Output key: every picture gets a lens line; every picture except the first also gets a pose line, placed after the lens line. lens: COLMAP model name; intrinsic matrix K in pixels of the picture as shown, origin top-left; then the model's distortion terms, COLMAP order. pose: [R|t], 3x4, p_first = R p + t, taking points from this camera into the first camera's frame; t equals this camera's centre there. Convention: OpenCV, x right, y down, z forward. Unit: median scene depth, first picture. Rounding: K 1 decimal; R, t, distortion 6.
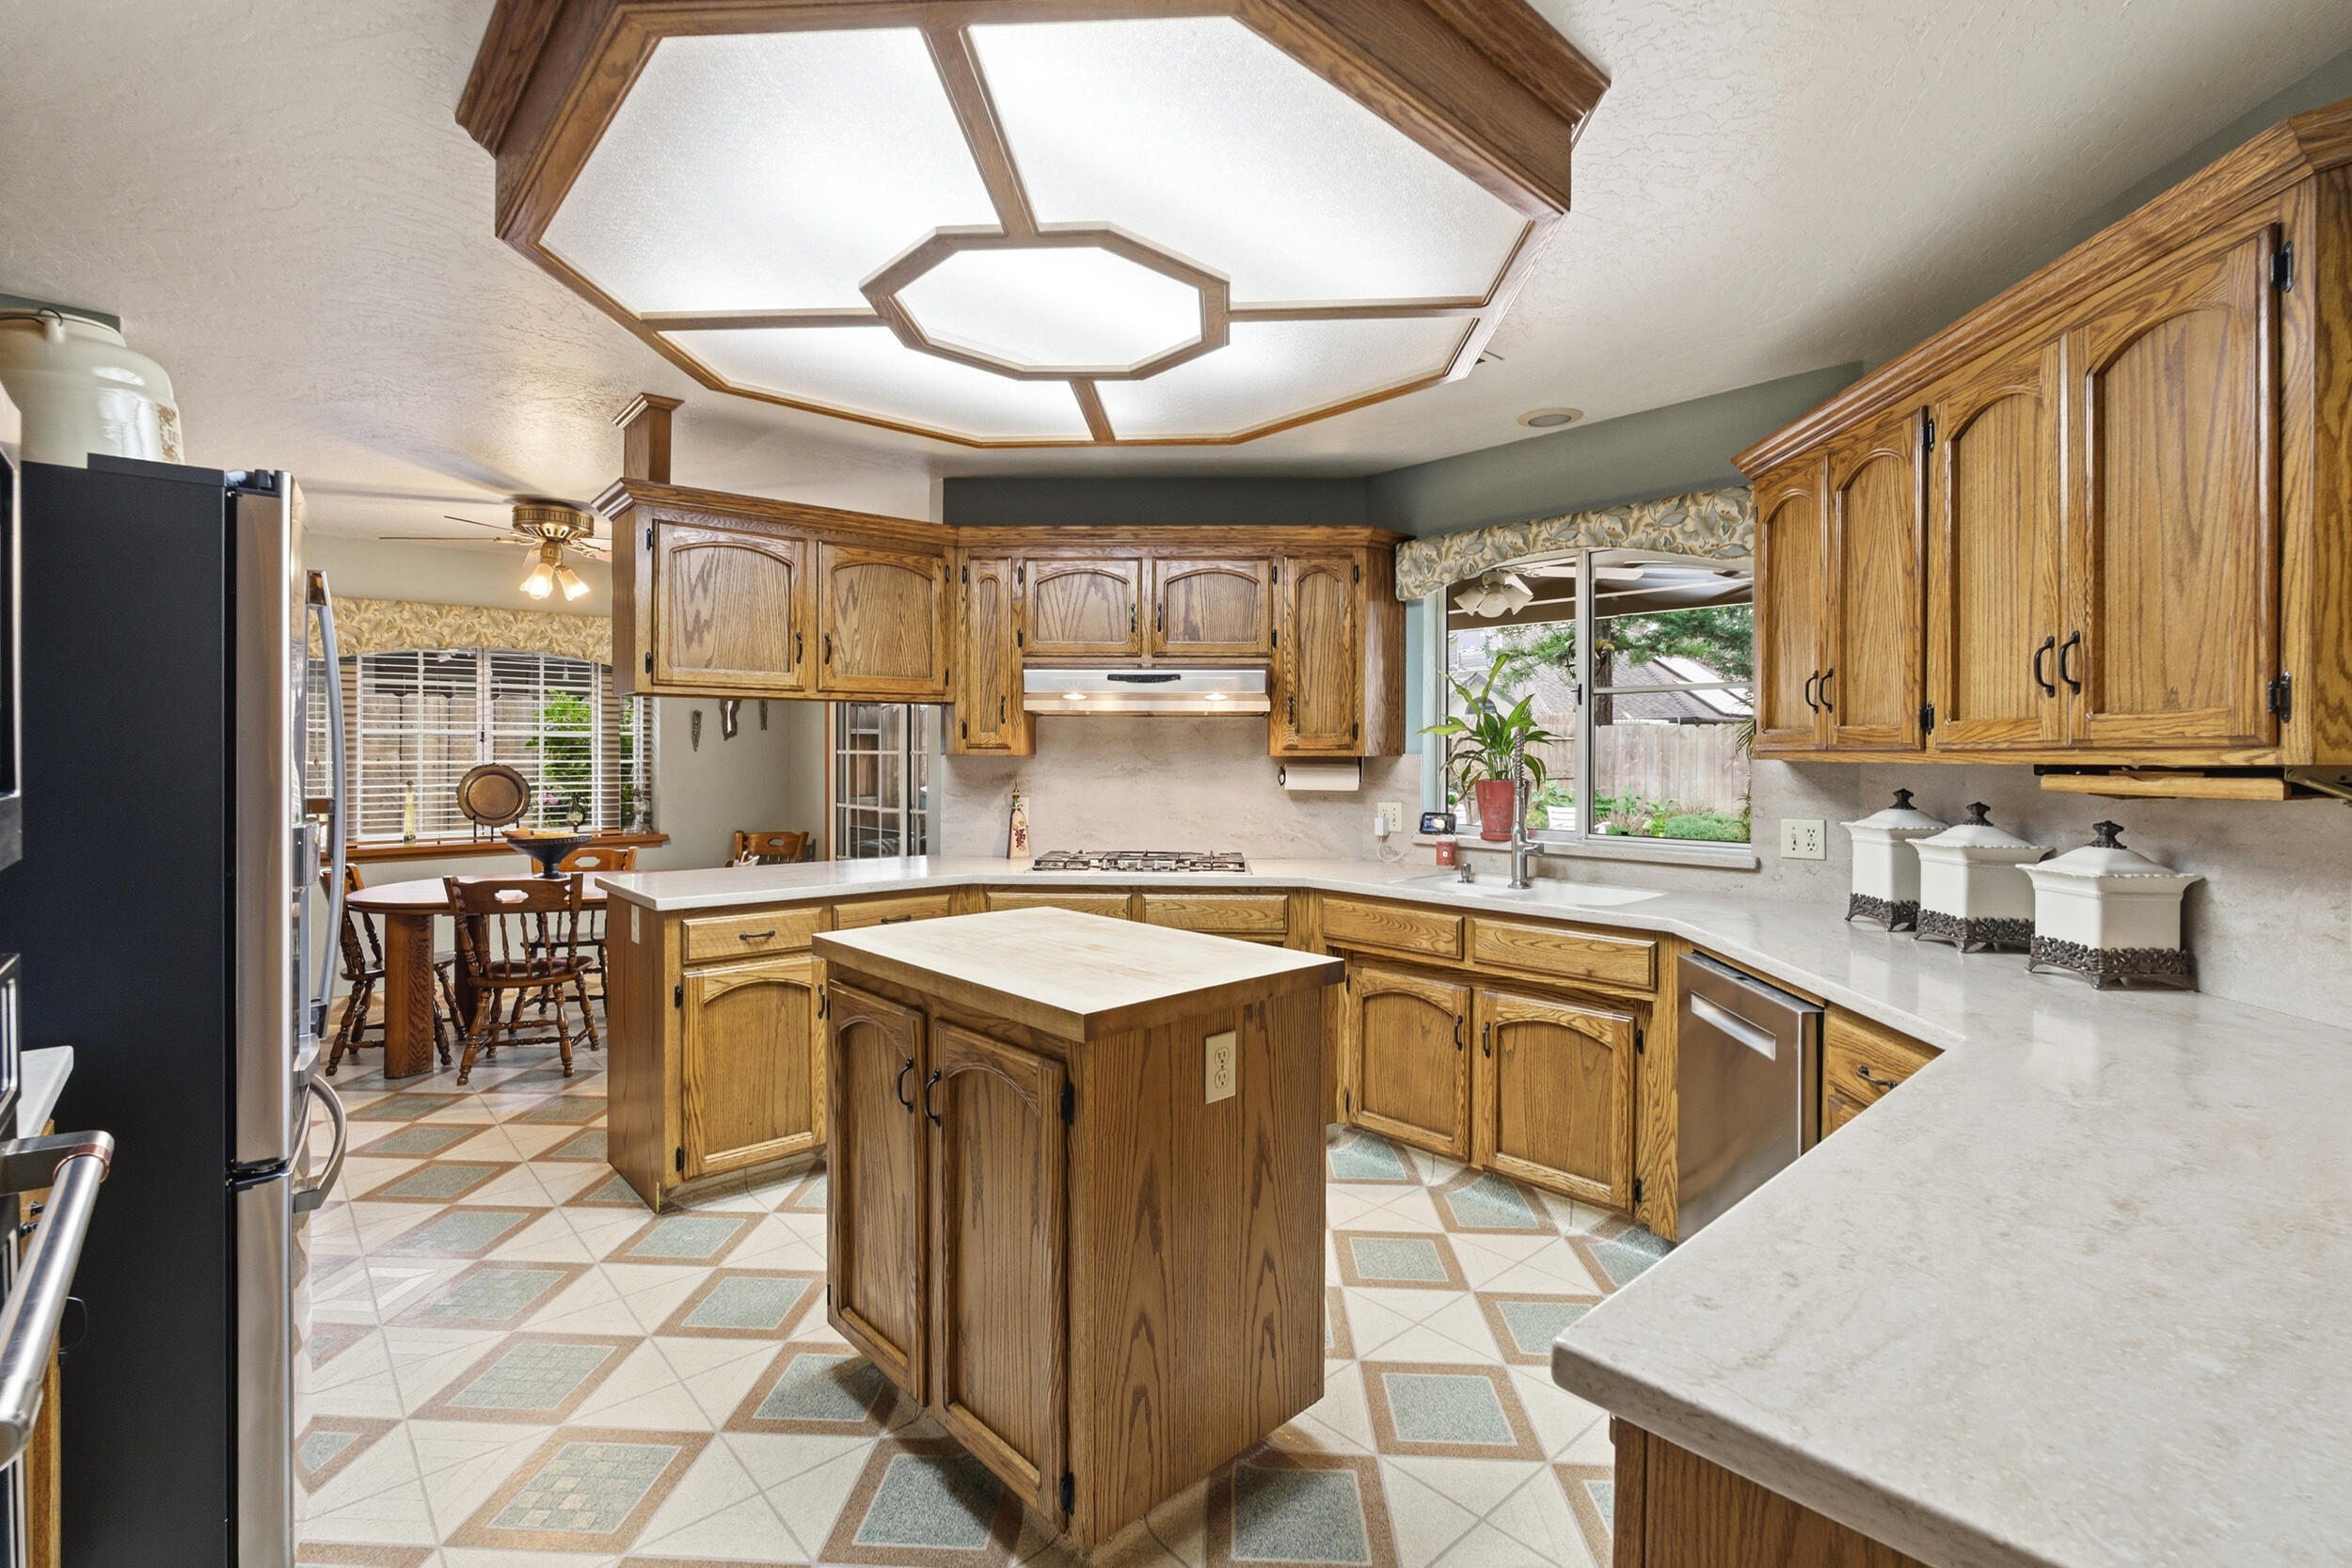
lens RADIAL K [[1062.7, 0, 1175.6], [0, 1062.7, 760.5], [0, 0, 1]] dist [-0.011350, 0.004058]
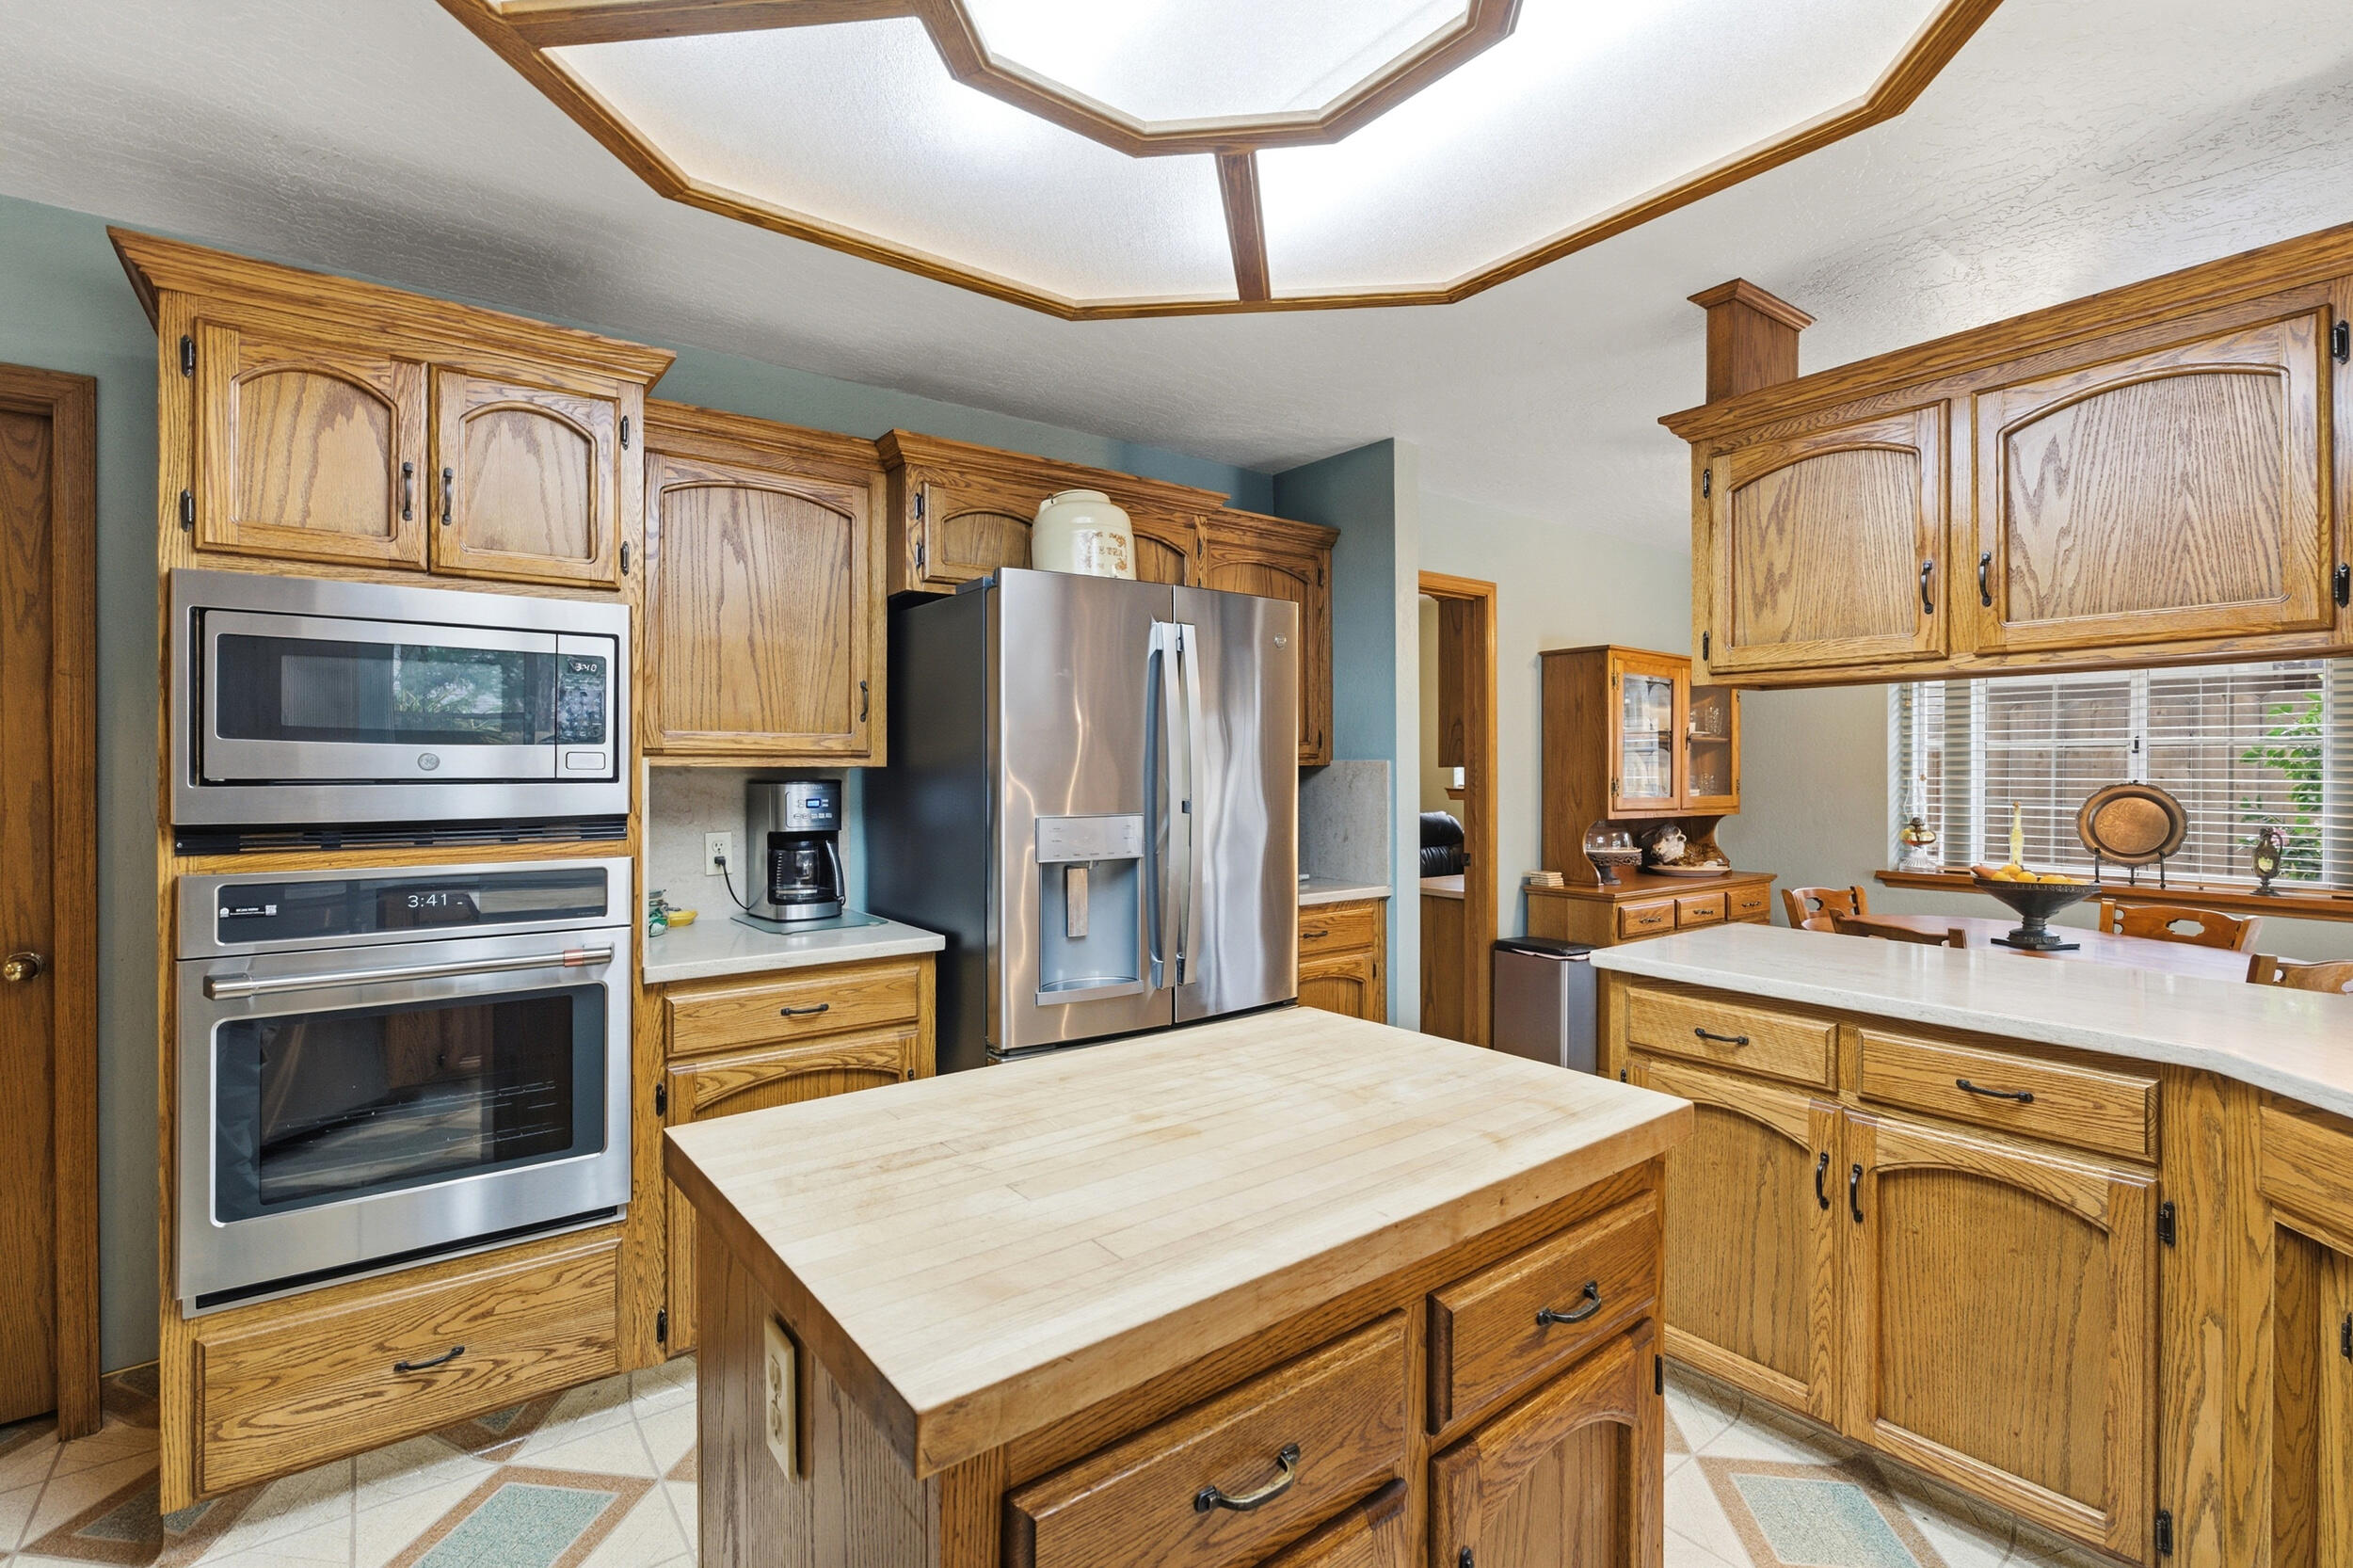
lens RADIAL K [[1063.3, 0, 1173.7], [0, 1063.3, 768.1], [0, 0, 1]] dist [-0.011350, 0.004058]
pose [[-0.079692, 0.000341, -0.996819, 0.243375], [-0.010160, 0.999948, 0.001155, -0.001686], [0.996768, 0.010219, -0.079684, 0.574163]]
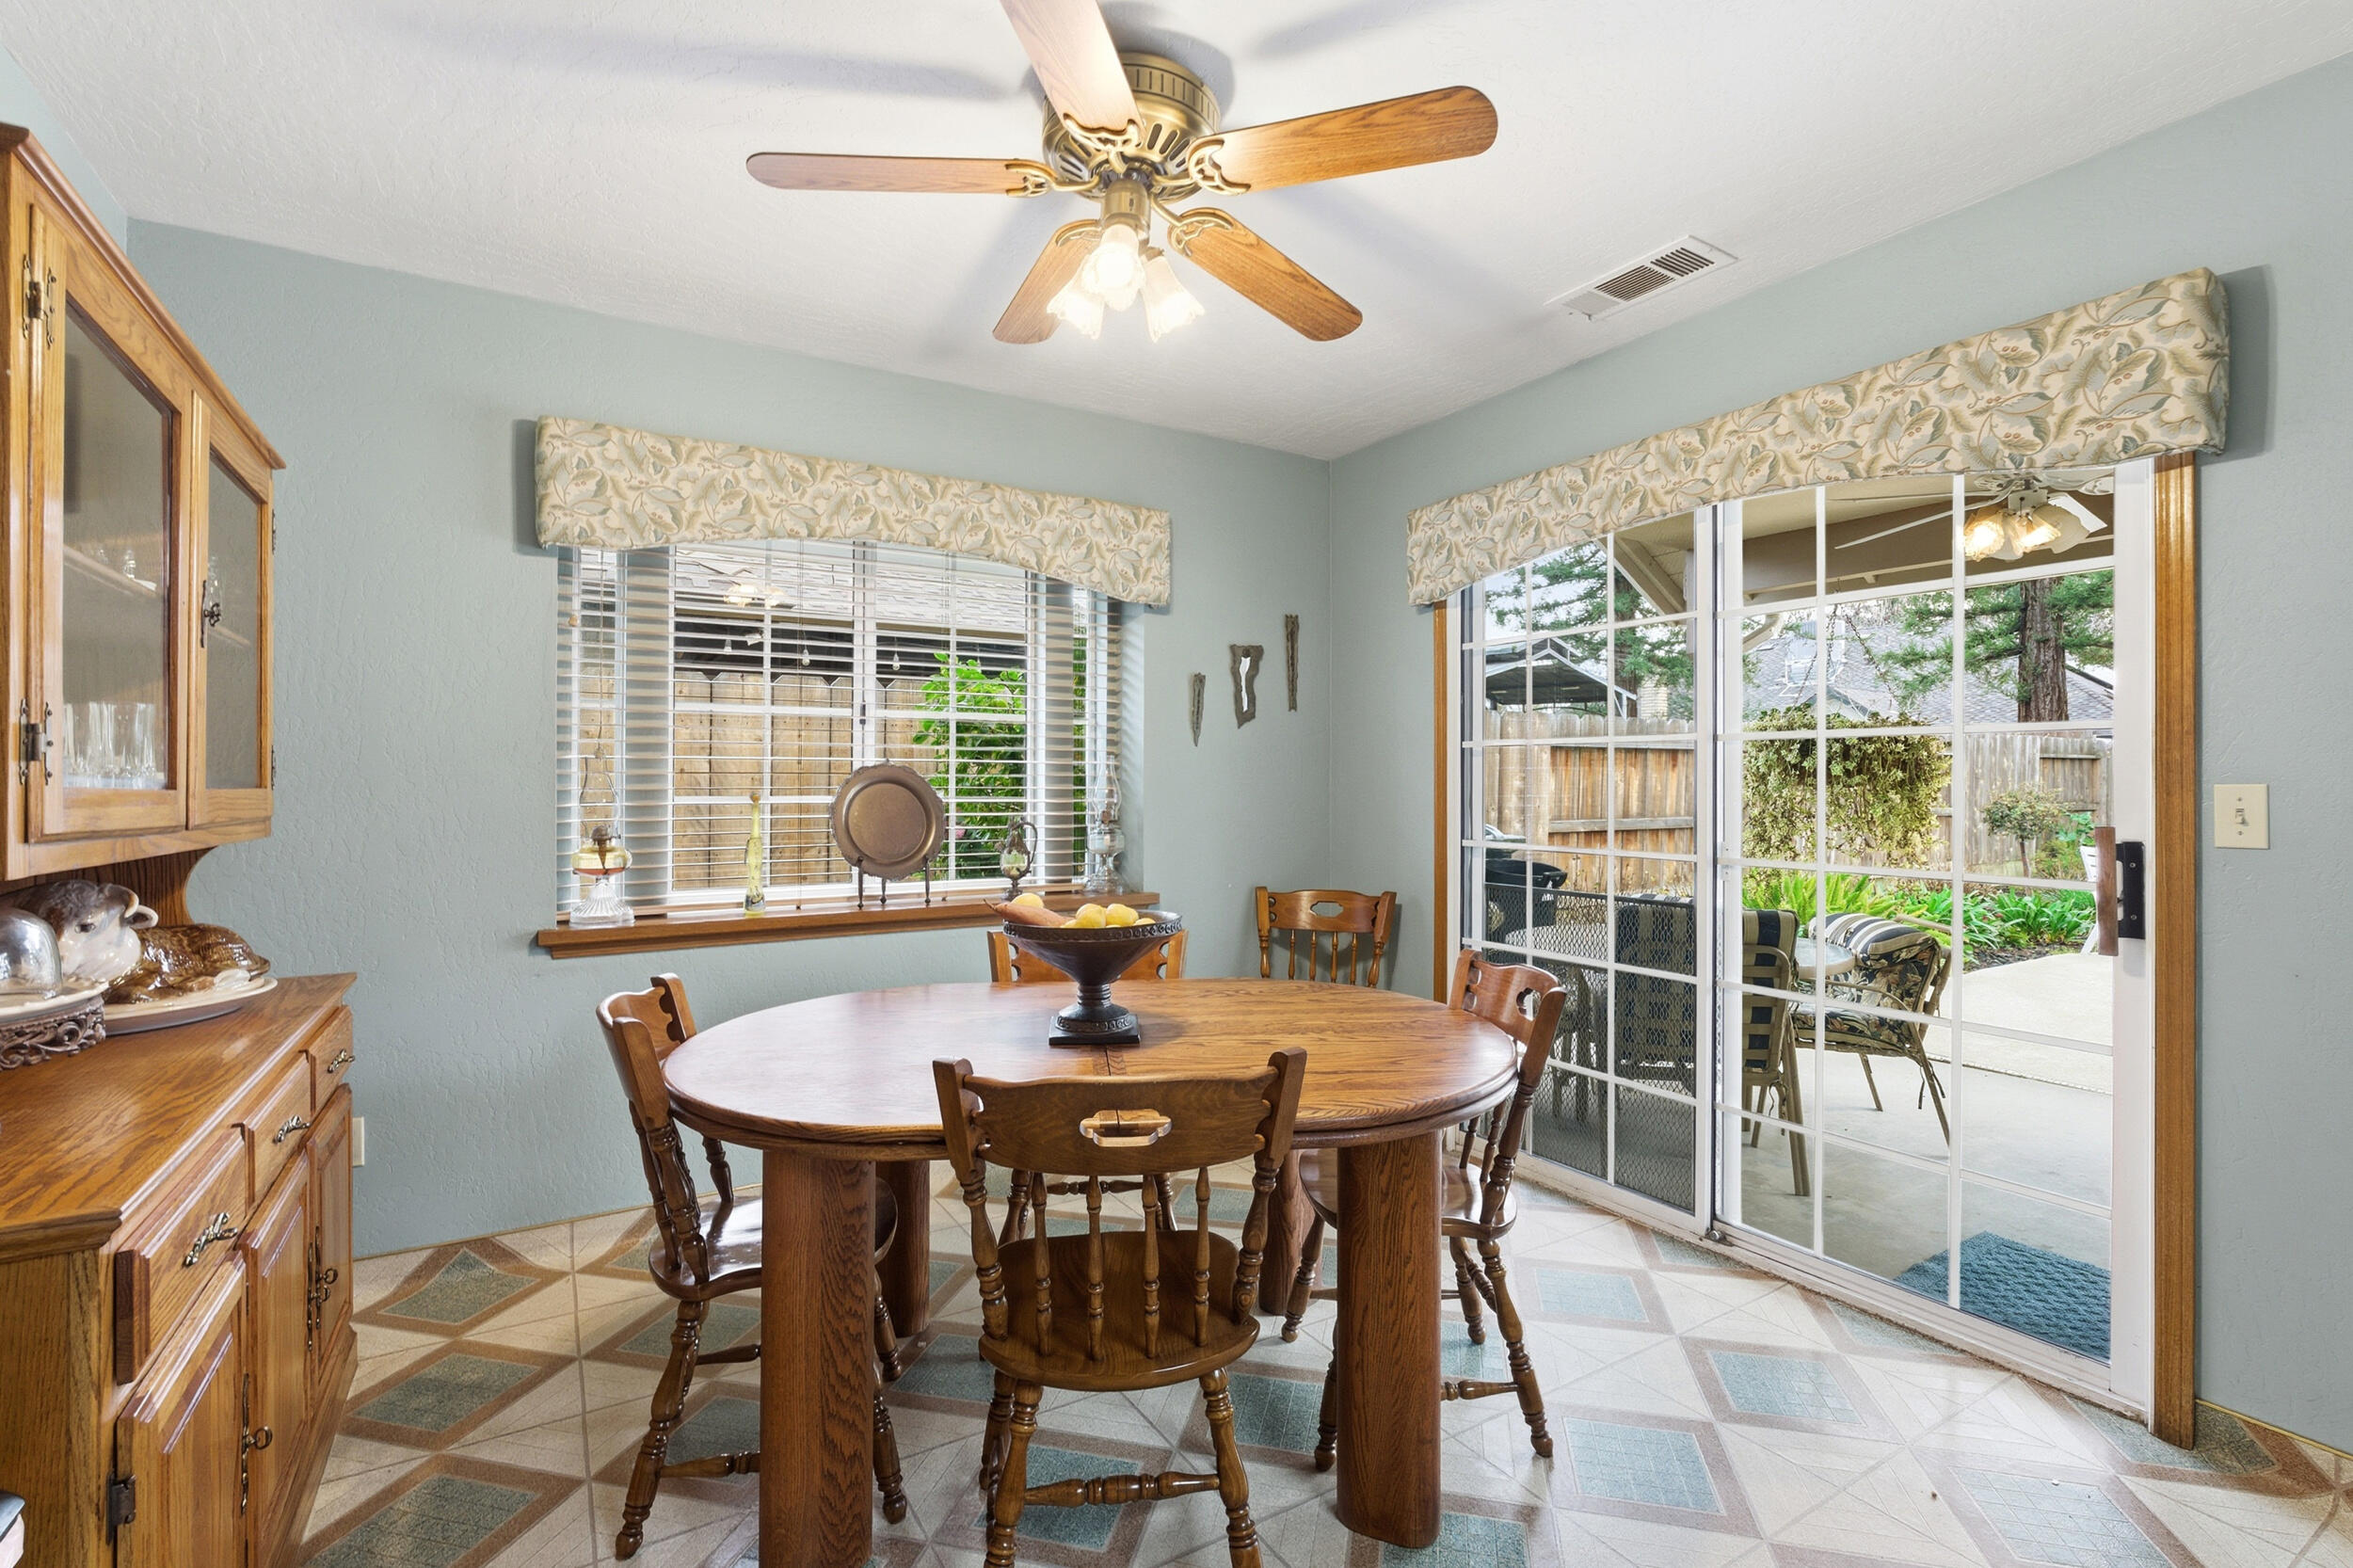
lens RADIAL K [[1063.3, 0, 1186.9], [0, 1063.3, 779.7], [0, 0, 1]] dist [-0.011350, 0.004058]
pose [[0.983694, -0.003986, -0.179805, -0.596303], [0.001577, 0.999907, -0.013544, 0.029331], [0.179842, 0.013040, 0.983609, 0.738868]]
